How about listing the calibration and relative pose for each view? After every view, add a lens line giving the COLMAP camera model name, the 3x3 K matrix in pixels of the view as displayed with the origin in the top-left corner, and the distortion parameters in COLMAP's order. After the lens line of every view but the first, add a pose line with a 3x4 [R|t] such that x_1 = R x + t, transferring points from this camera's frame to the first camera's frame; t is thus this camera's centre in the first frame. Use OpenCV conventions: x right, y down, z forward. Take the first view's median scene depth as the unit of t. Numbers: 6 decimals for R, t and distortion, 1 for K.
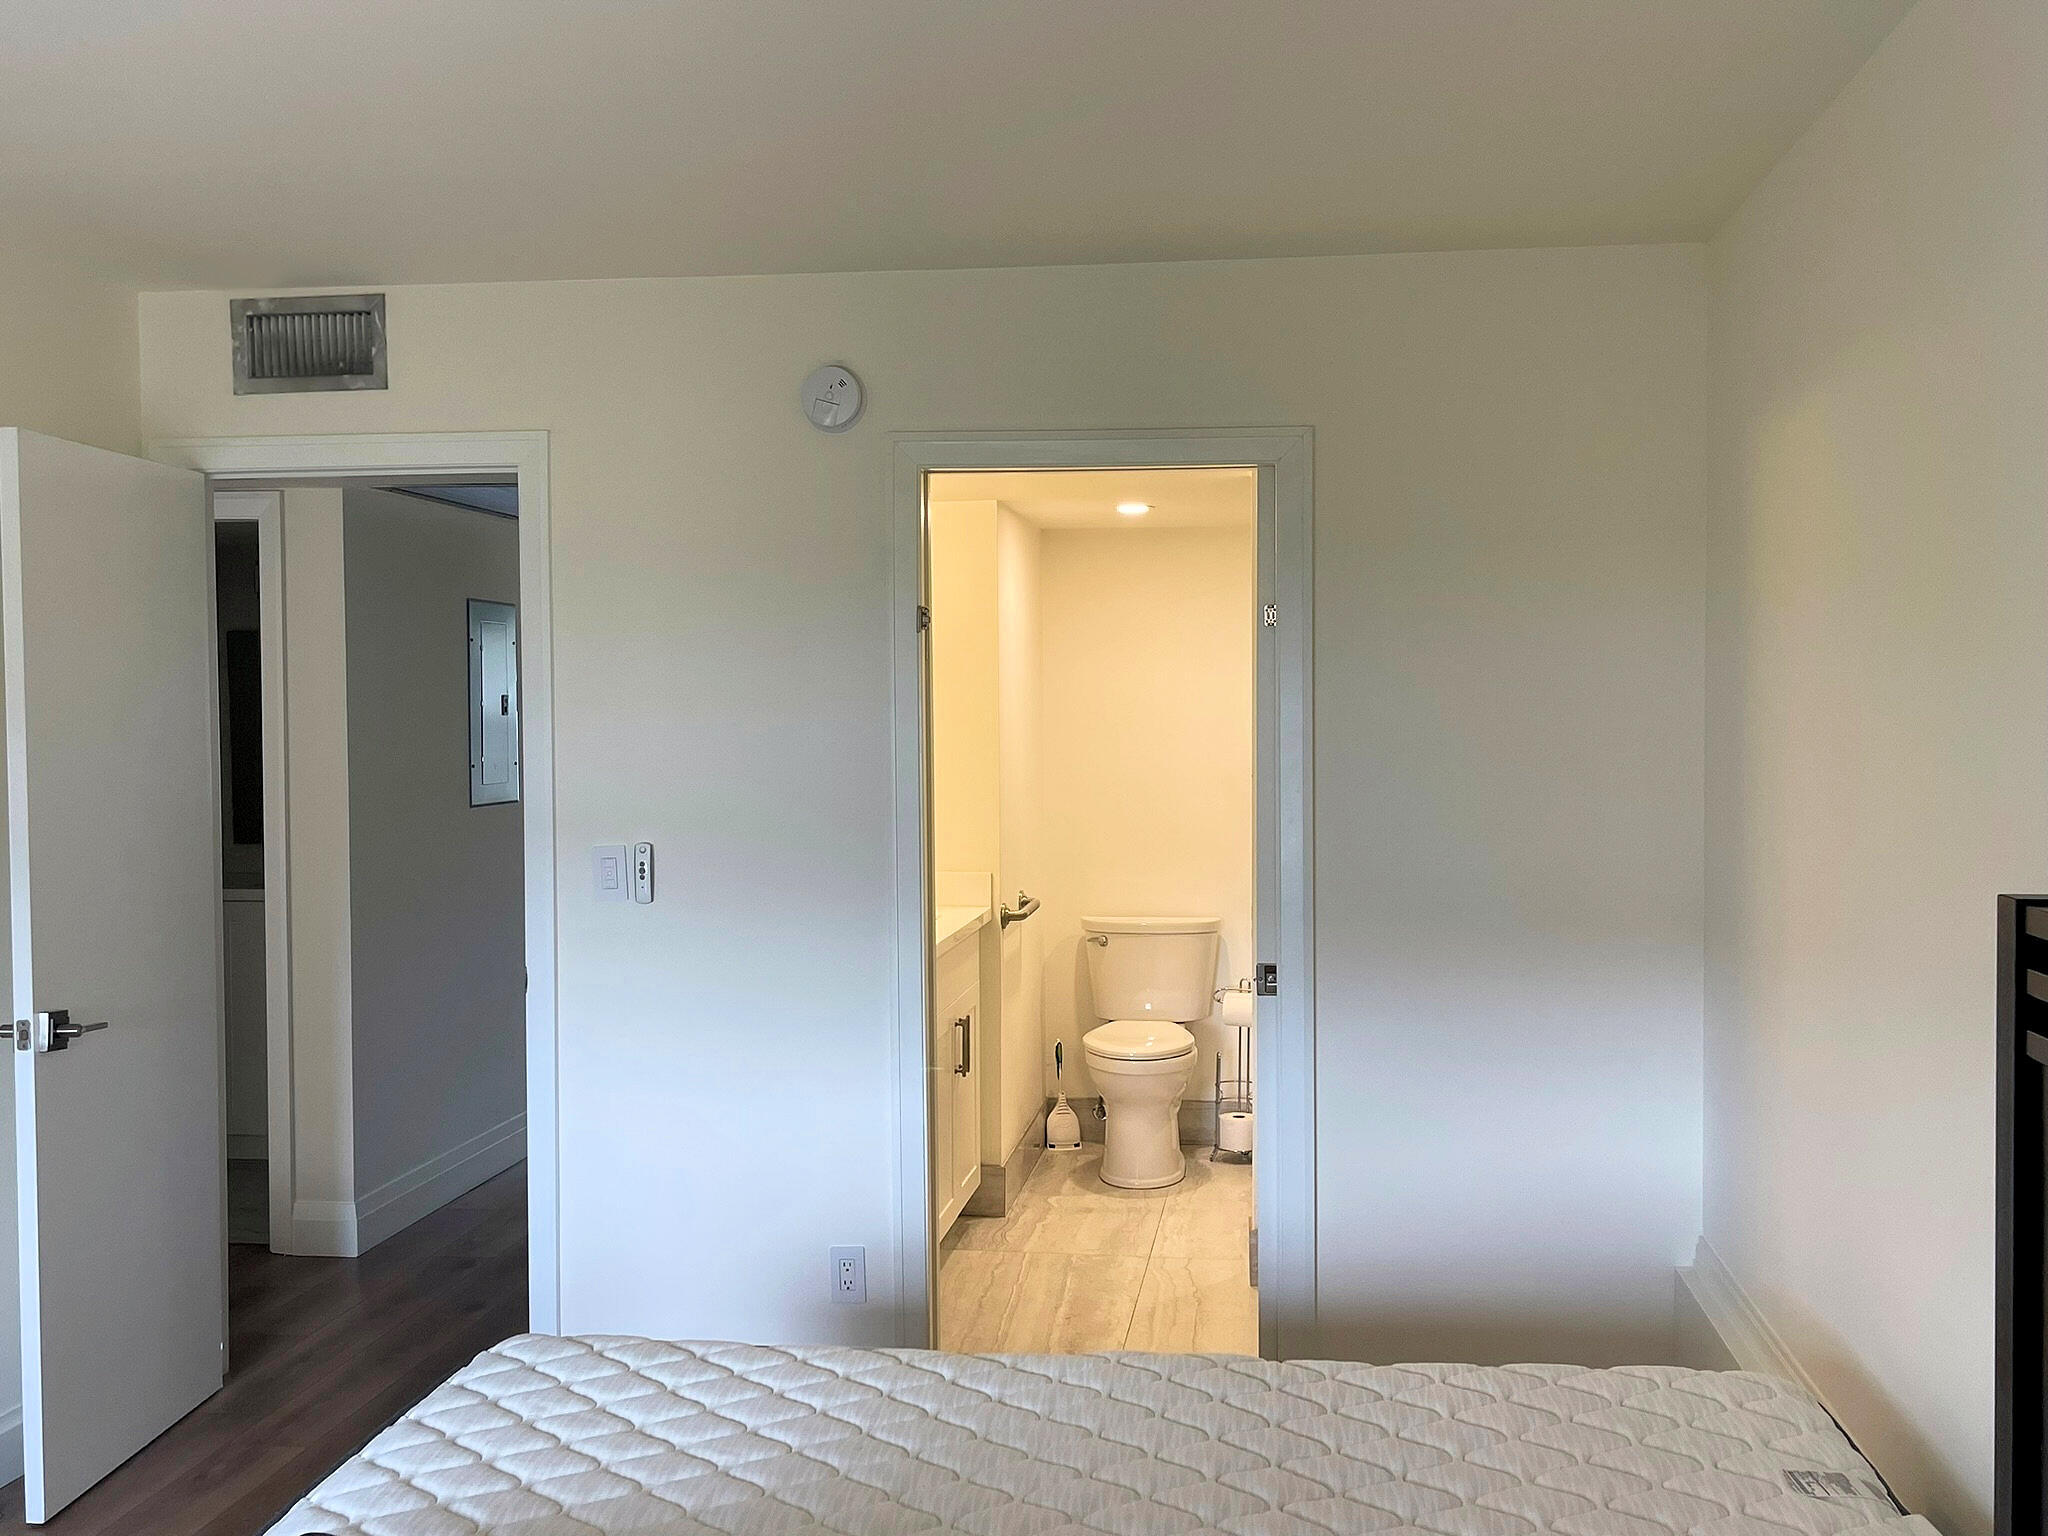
lens RADIAL K [[1978.0, 0, 1024.9], [0, 1978.0, 766.9], [0, 0, 1]] dist [0.003733, 0.000000]
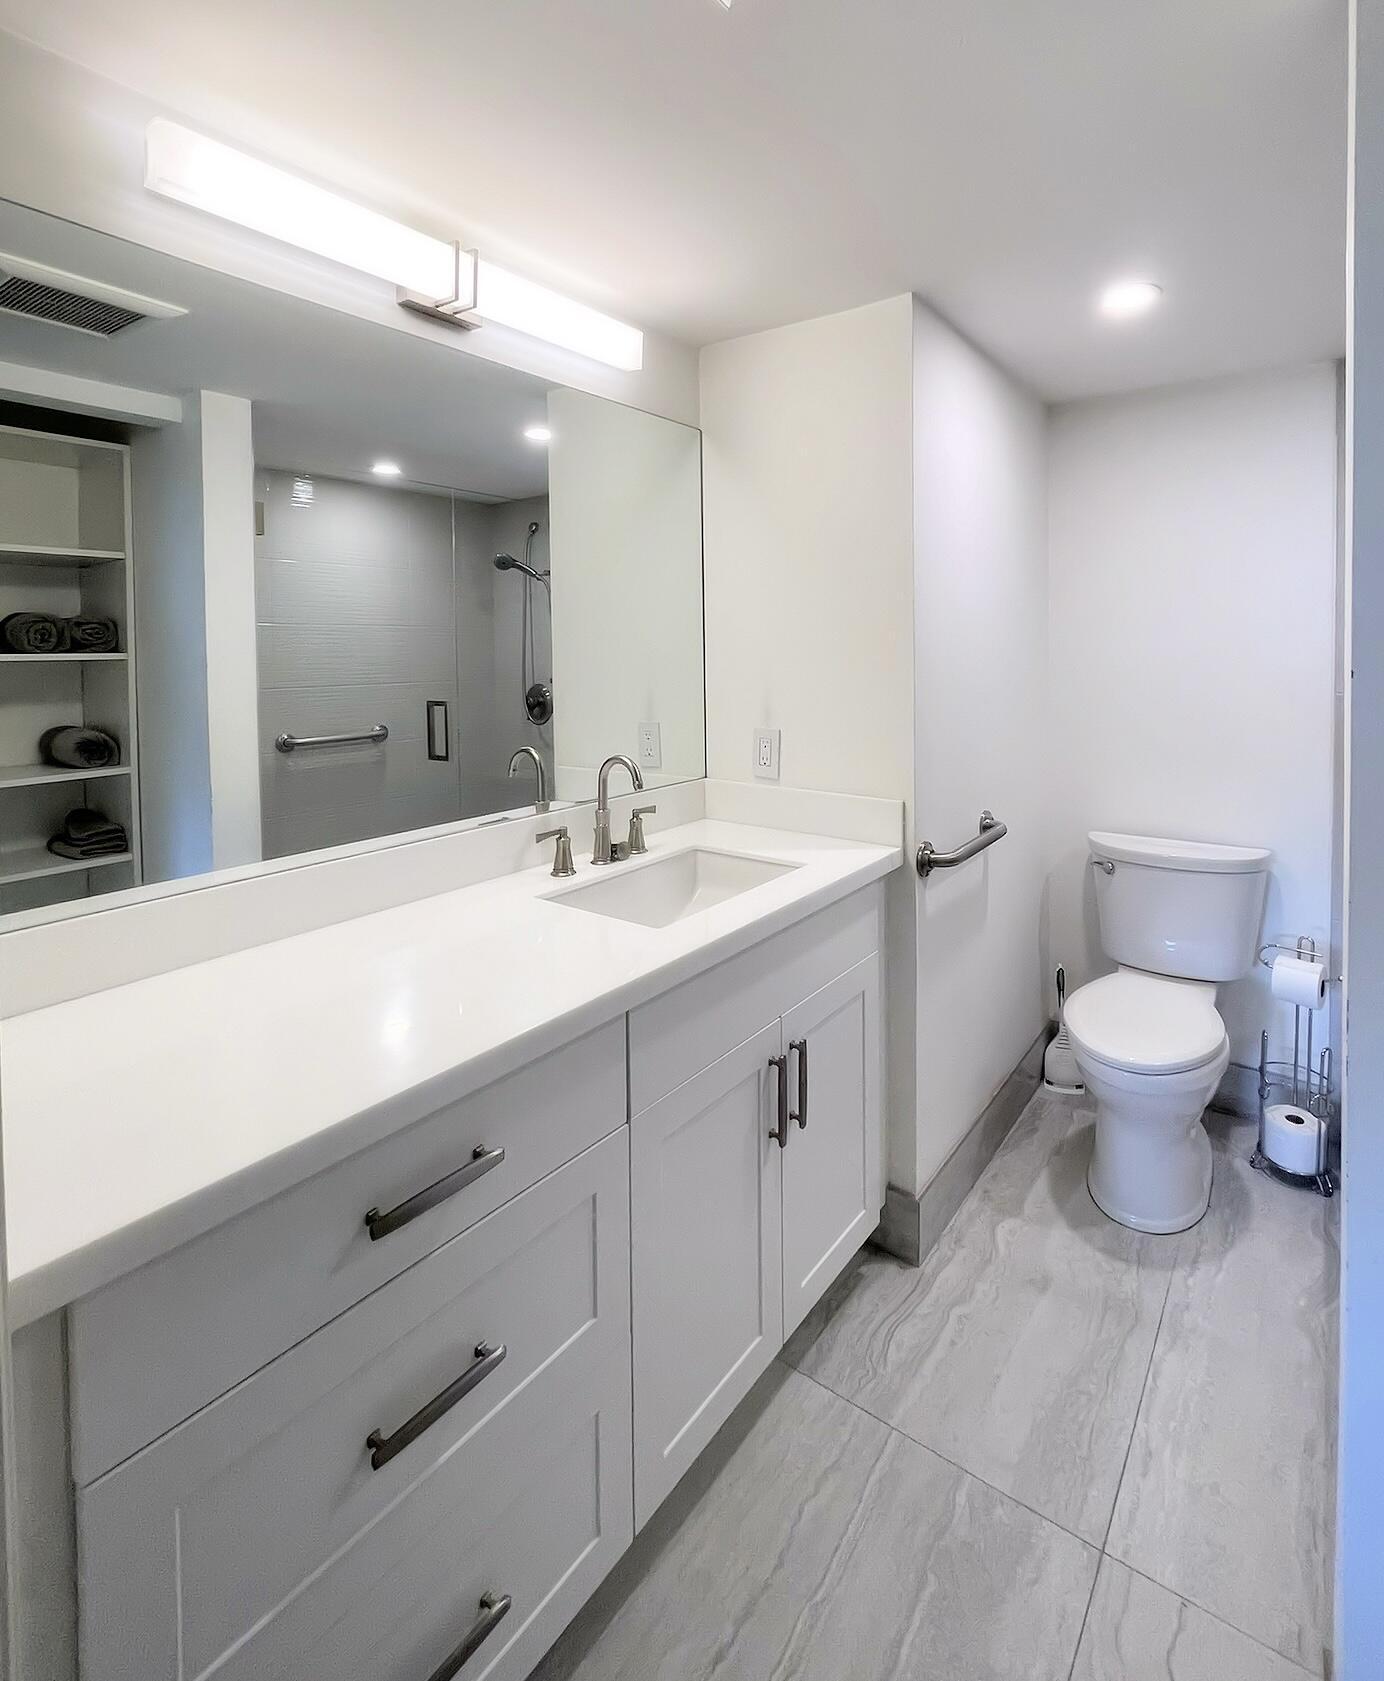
lens RADIAL K [[809.6, 0, 757.4], [0, 809.6, 666.7], [0, 0, 1]] dist [-0.004555, 0.000167]
pose [[0.890854, 0.013206, -0.454097, 0.065467], [-0.019338, 0.999774, -0.008863, 0.006963], [0.453877, 0.016677, 0.890908, 0.655328]]
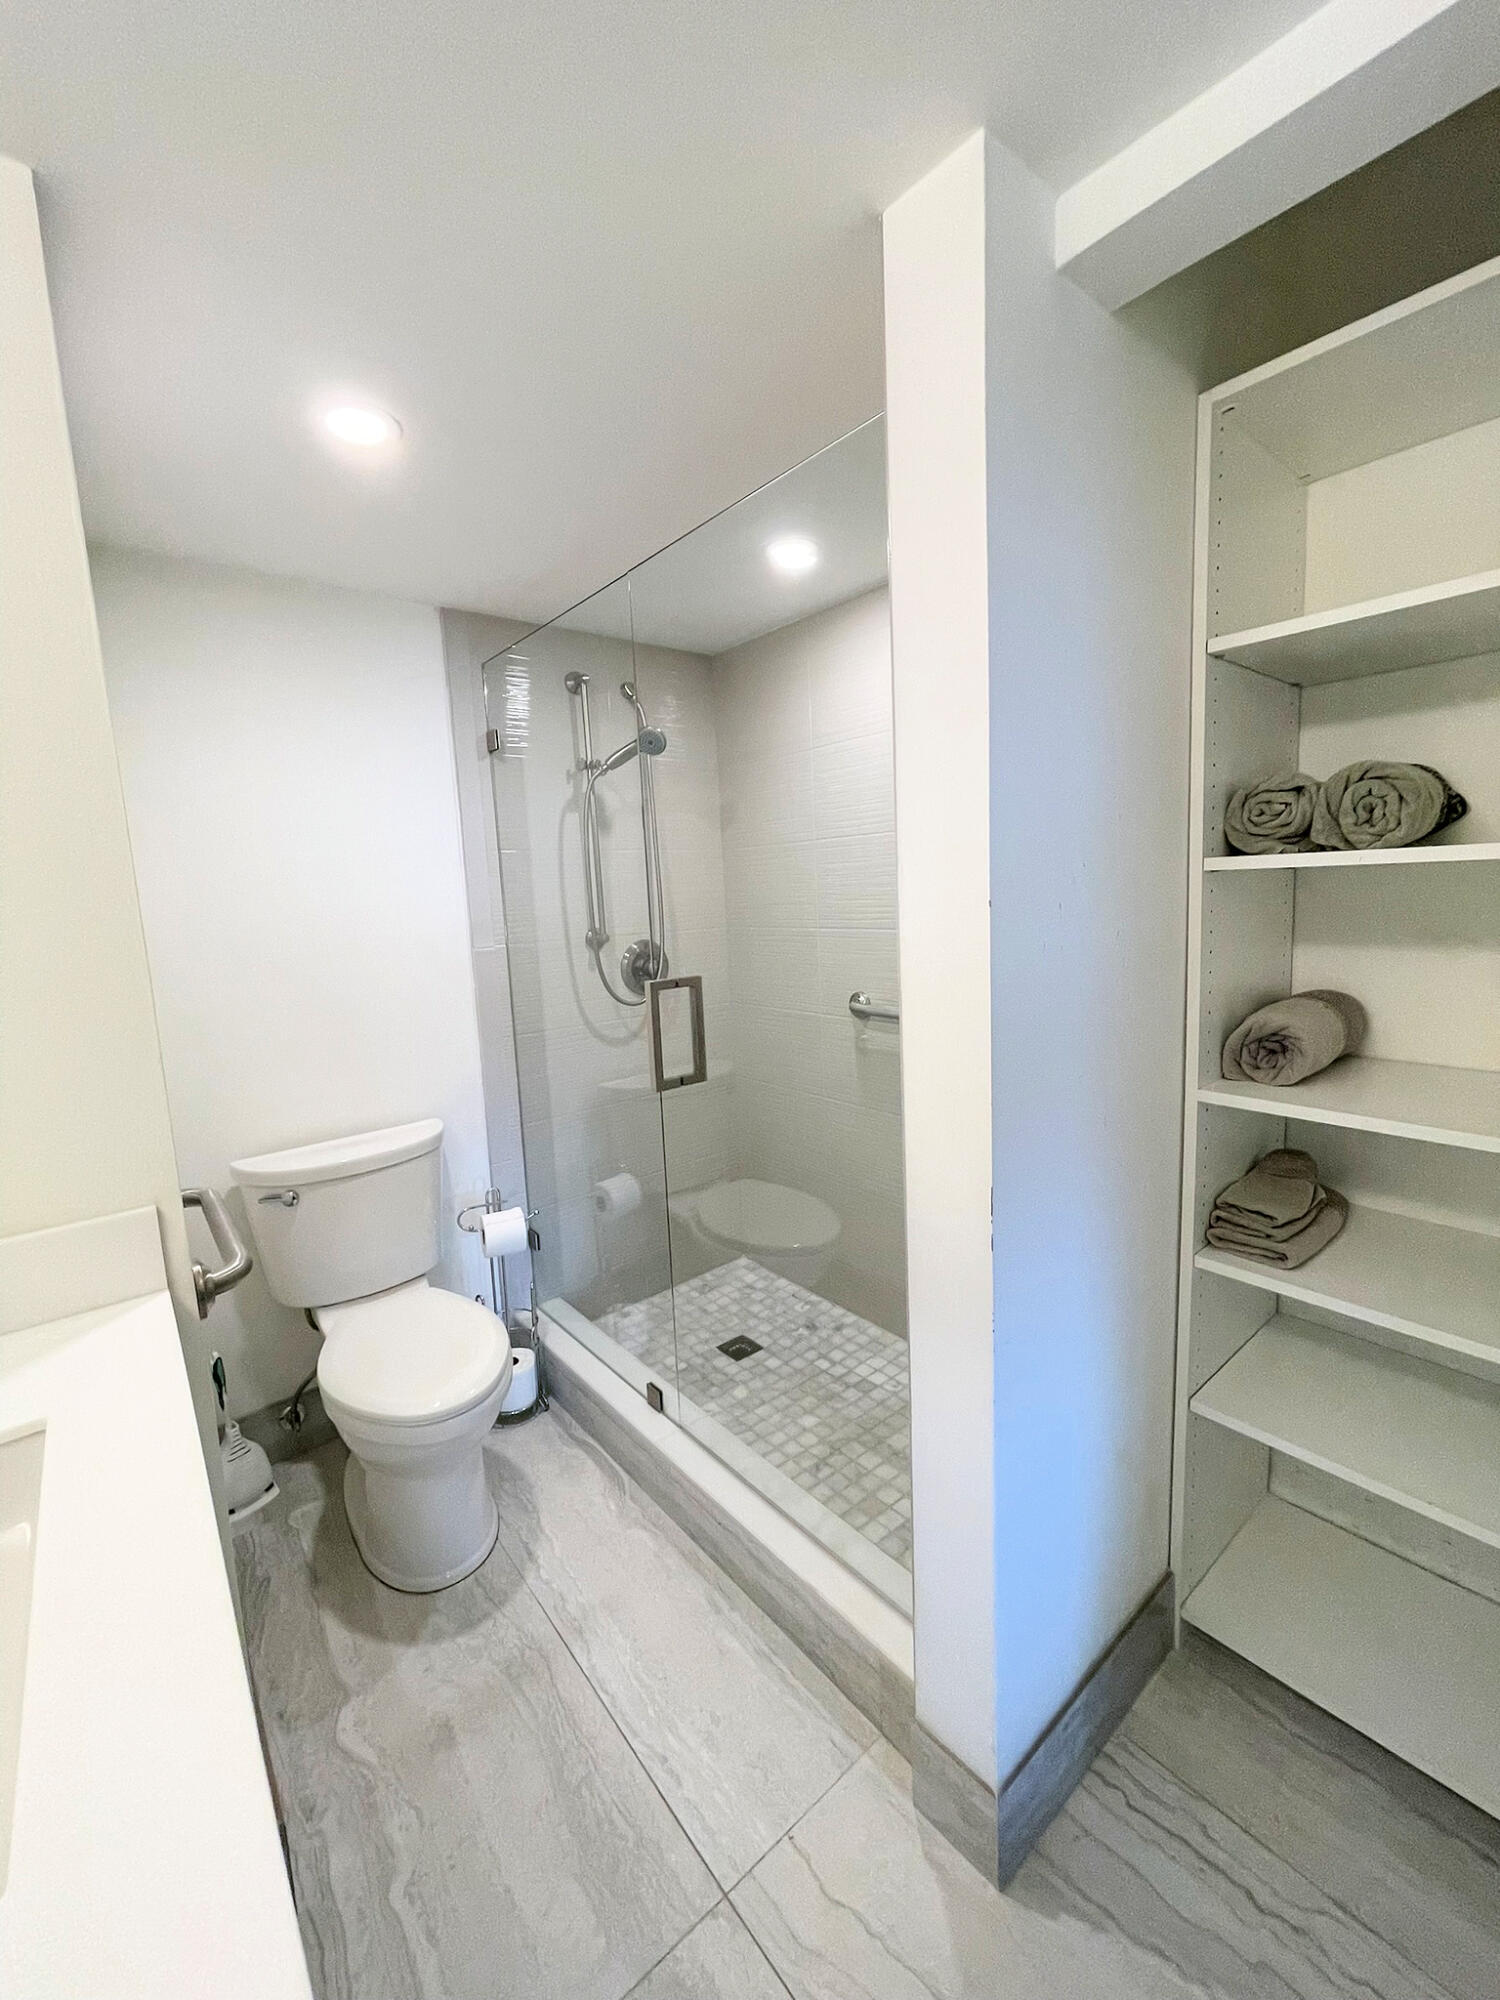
lens RADIAL K [[807.7, 0, 746.5], [0, 807.7, 994.6], [0, 0, 1]] dist [0.003664, 0.001604]
pose [[0.682837, -0.120072, 0.720636, -0.046877], [0.065431, 0.992489, 0.103369, 0.001538], [-0.727635, -0.023432, 0.685565, 0.747225]]
